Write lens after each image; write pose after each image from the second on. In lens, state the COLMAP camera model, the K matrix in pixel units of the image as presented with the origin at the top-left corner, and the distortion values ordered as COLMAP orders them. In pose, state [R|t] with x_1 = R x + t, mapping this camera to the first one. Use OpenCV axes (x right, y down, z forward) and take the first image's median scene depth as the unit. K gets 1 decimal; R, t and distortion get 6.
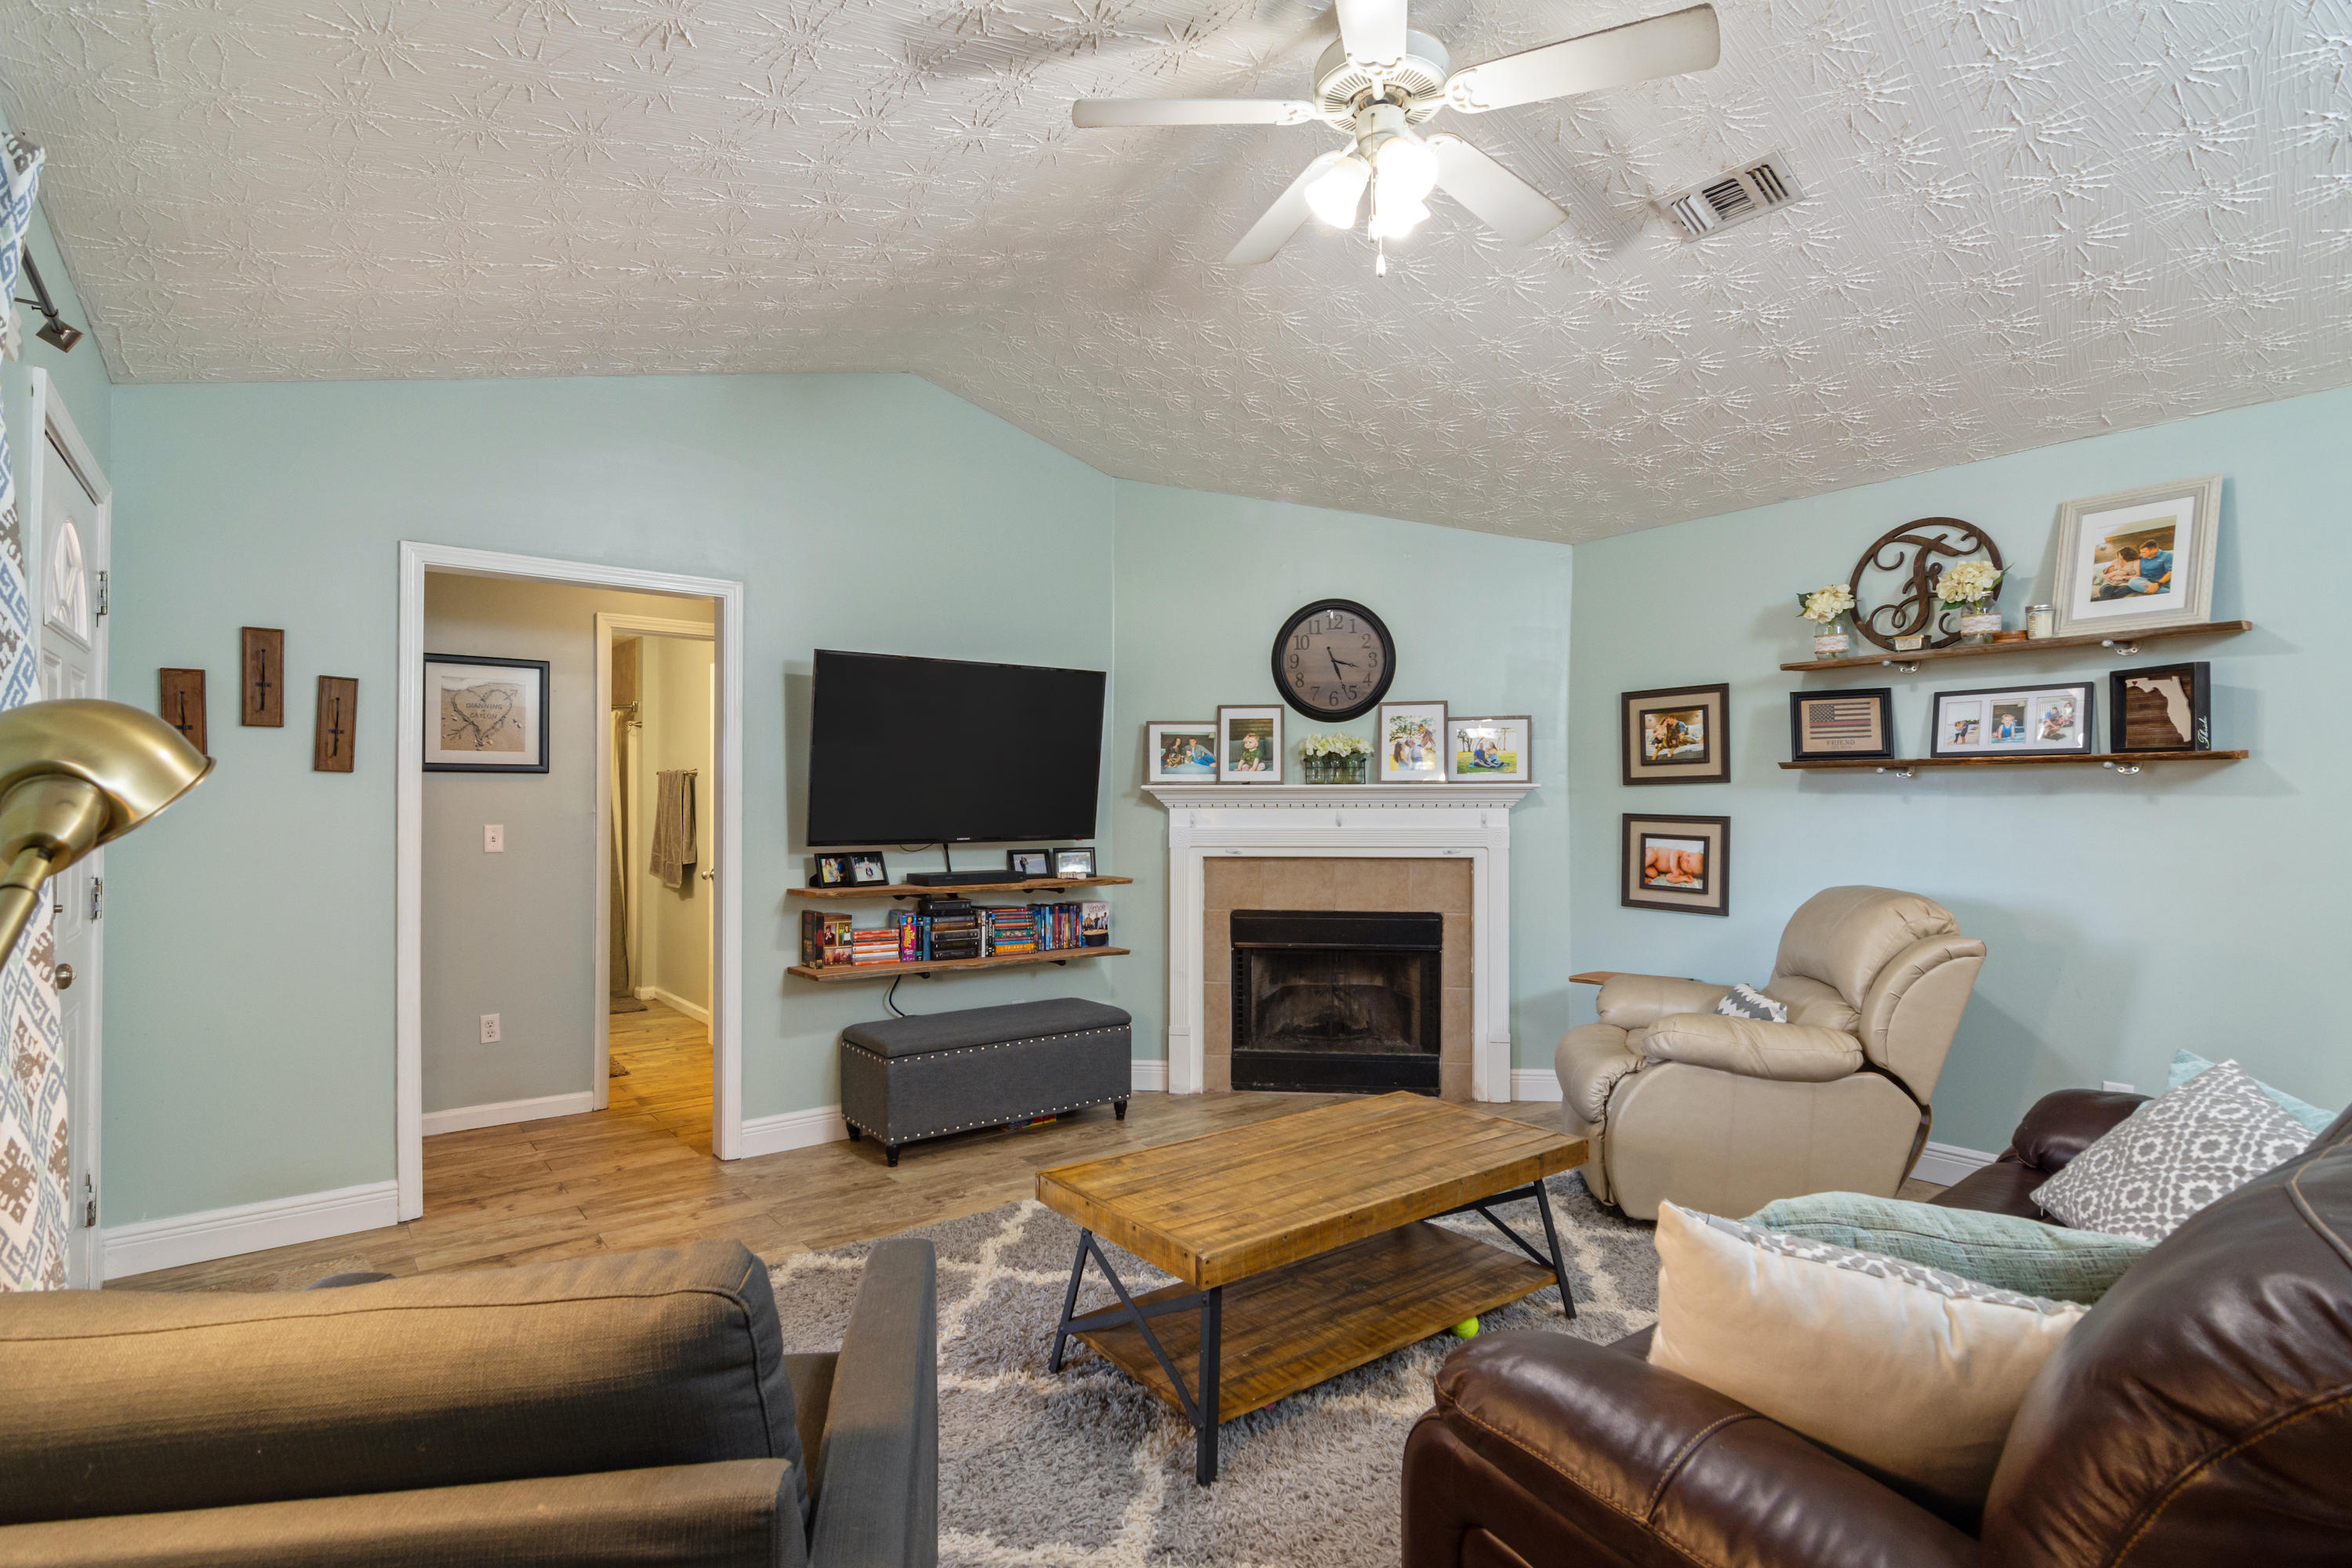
lens RADIAL K [[1134.7, 0, 1179.5], [0, 1134.7, 795.3], [0, 0, 1]] dist [-0.001951, 0.001001]
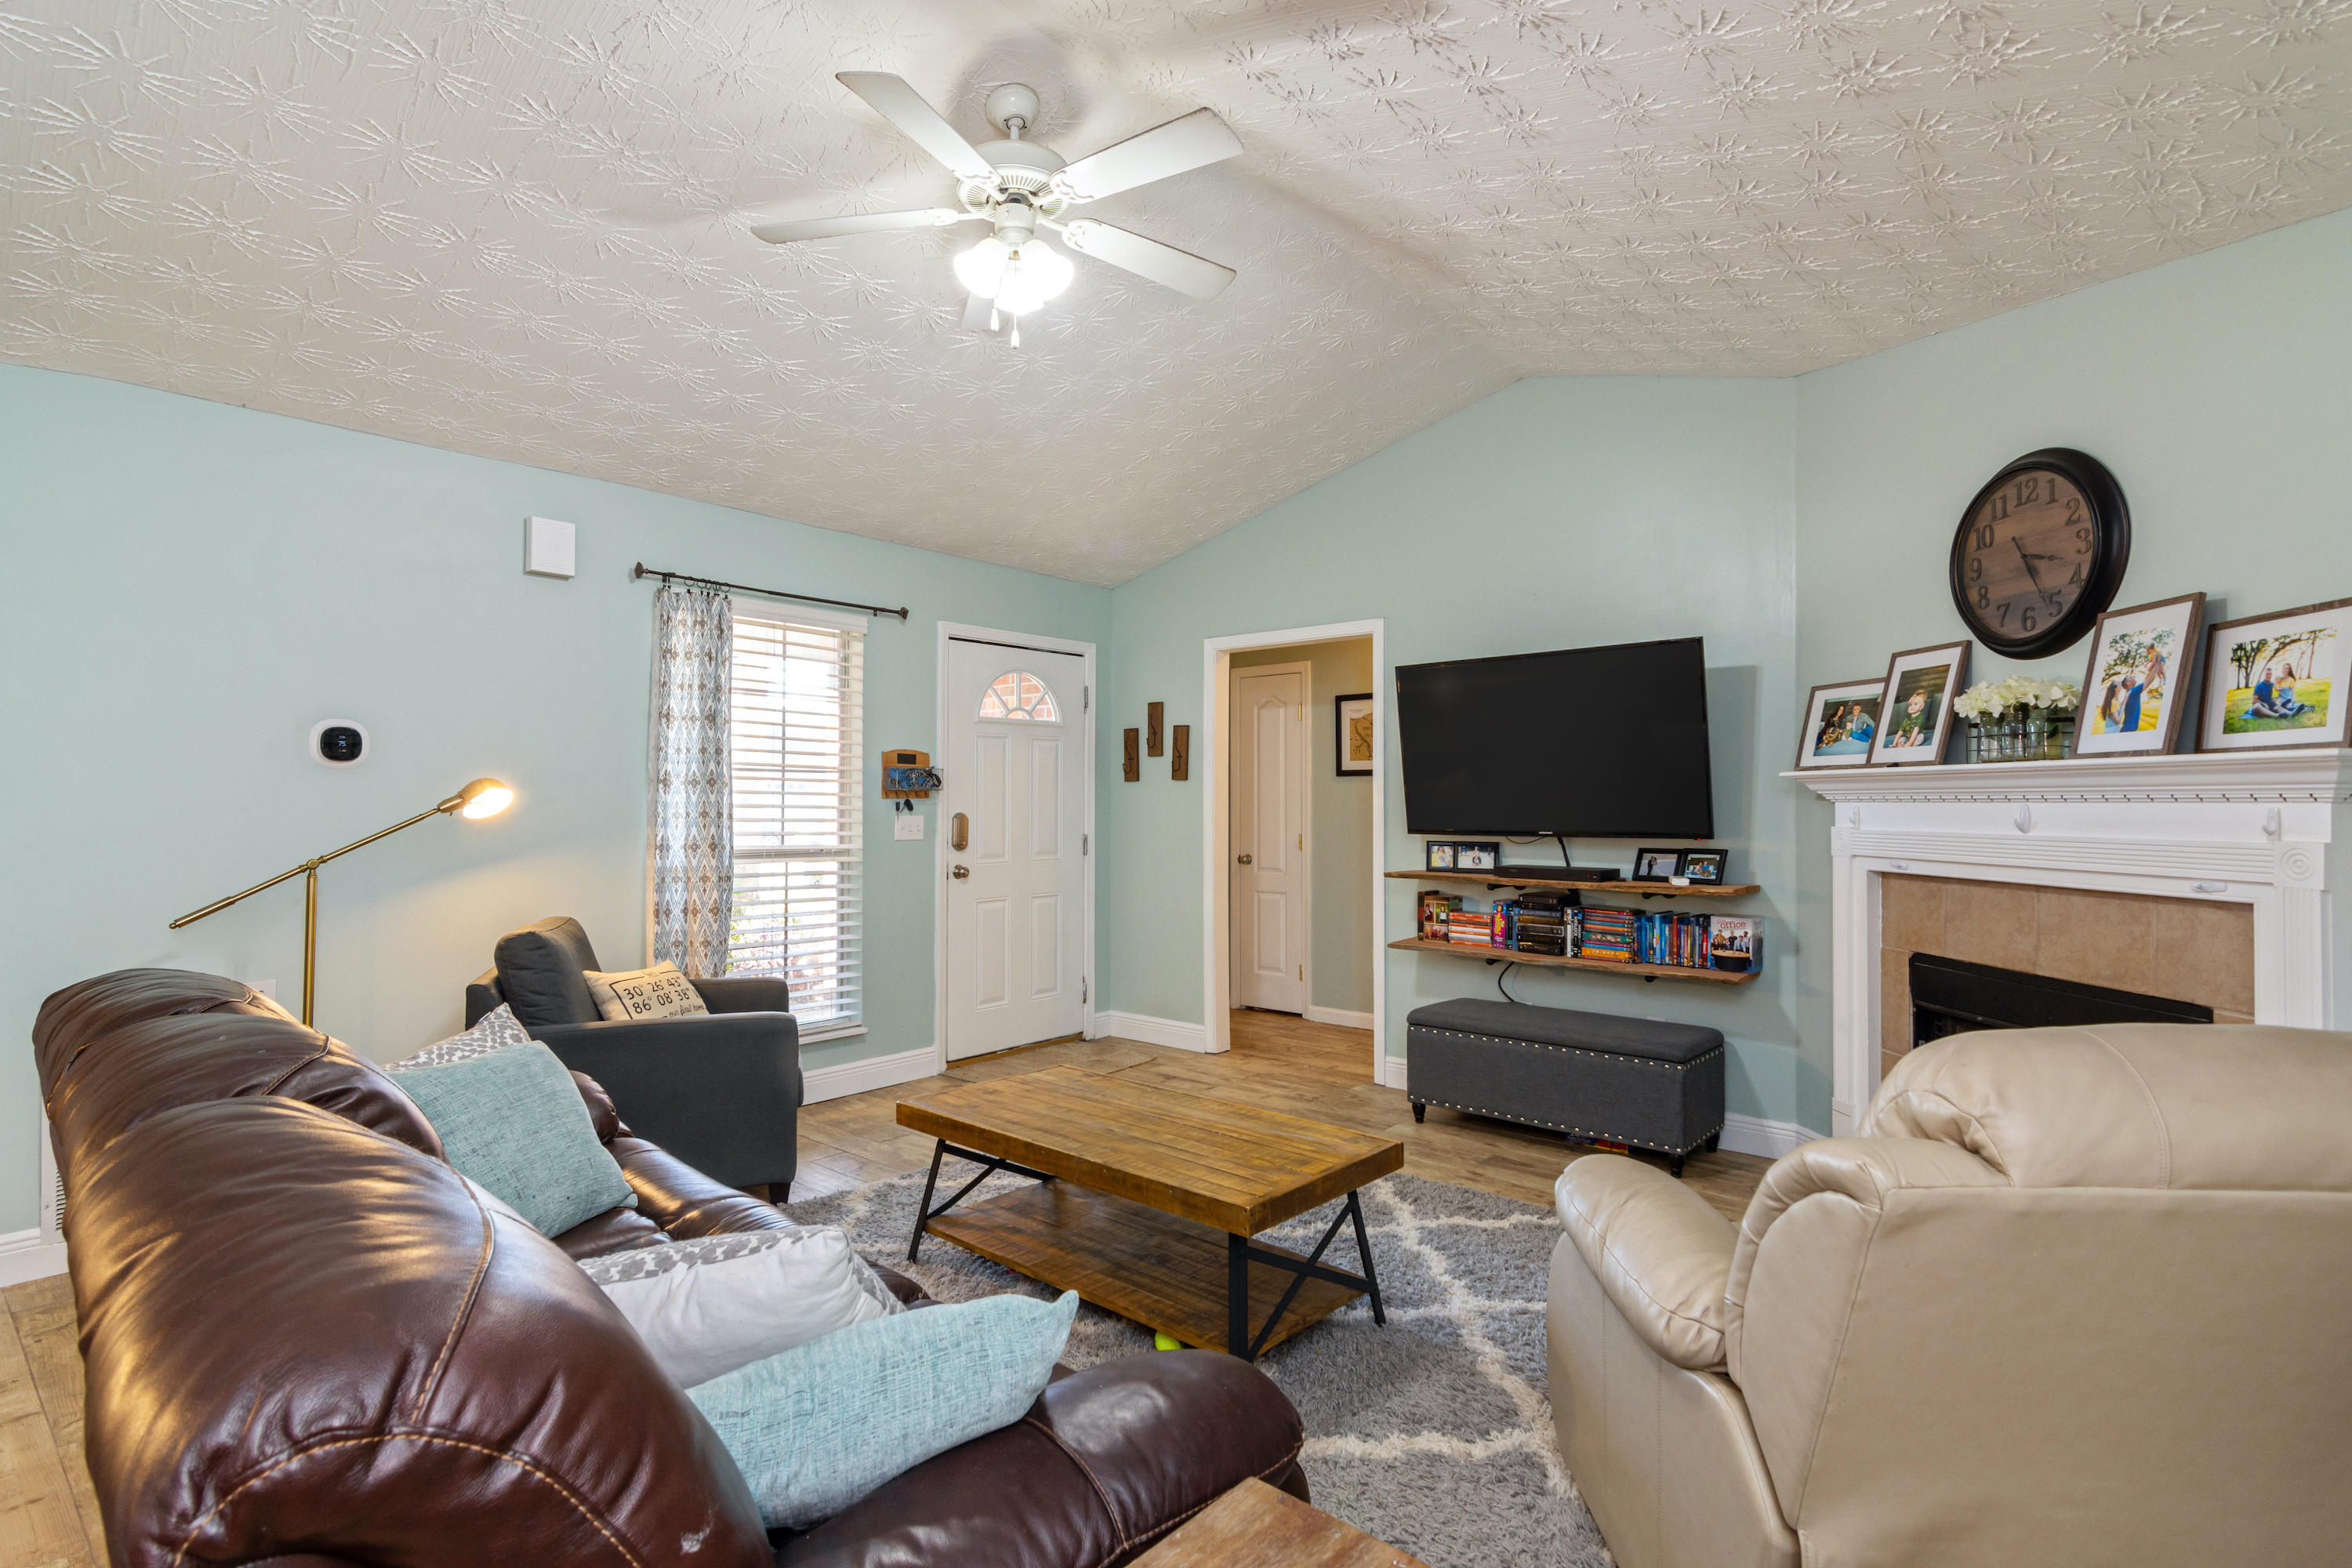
lens RADIAL K [[1134.7, 0, 1165.6], [0, 1134.7, 787.4], [0, 0, 1]] dist [-0.001951, 0.001001]
pose [[0.185865, -0.011741, -0.982505, 0.705010], [0.010186, 0.999898, -0.010022, 0.005348], [0.982523, -0.008146, 0.185965, 0.485087]]
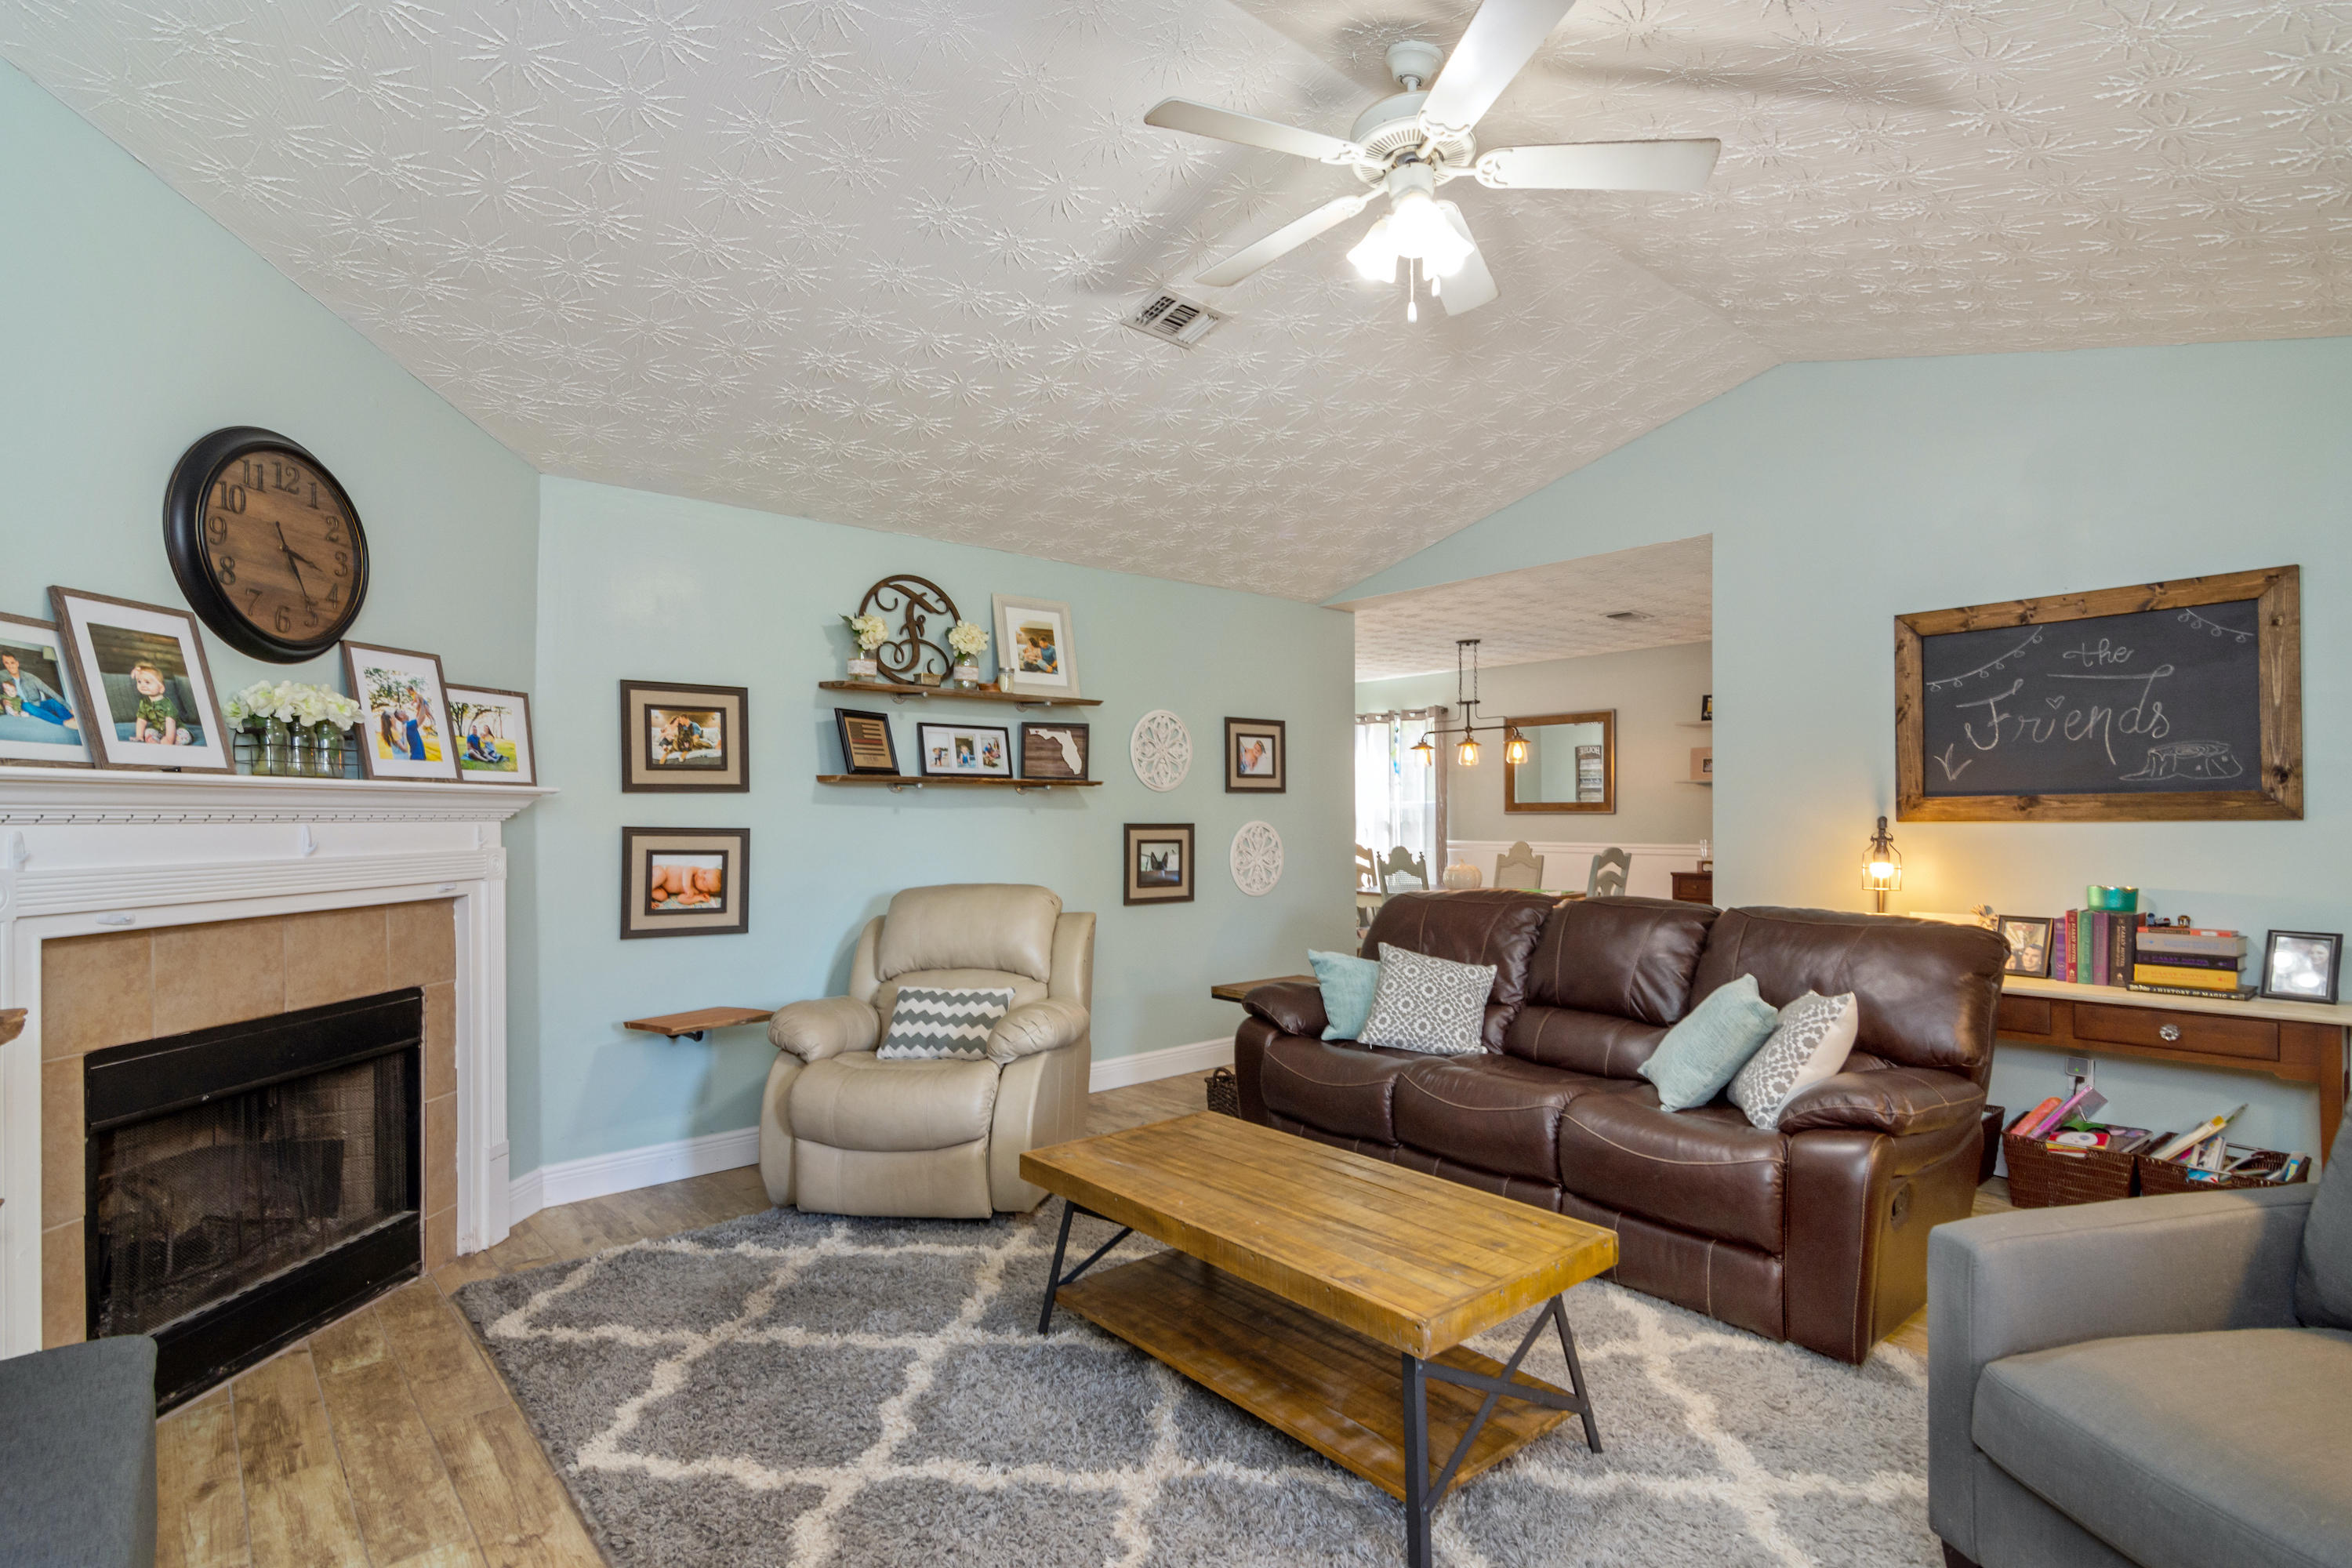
lens RADIAL K [[1134.7, 0, 1175.9], [0, 1134.7, 814.9], [0, 0, 1]] dist [-0.001951, 0.001001]
pose [[-0.047930, 0.001684, 0.998849, -0.466142], [-0.004264, 0.999989, -0.001890, 0.007589], [-0.998842, -0.004350, -0.047923, 0.663540]]
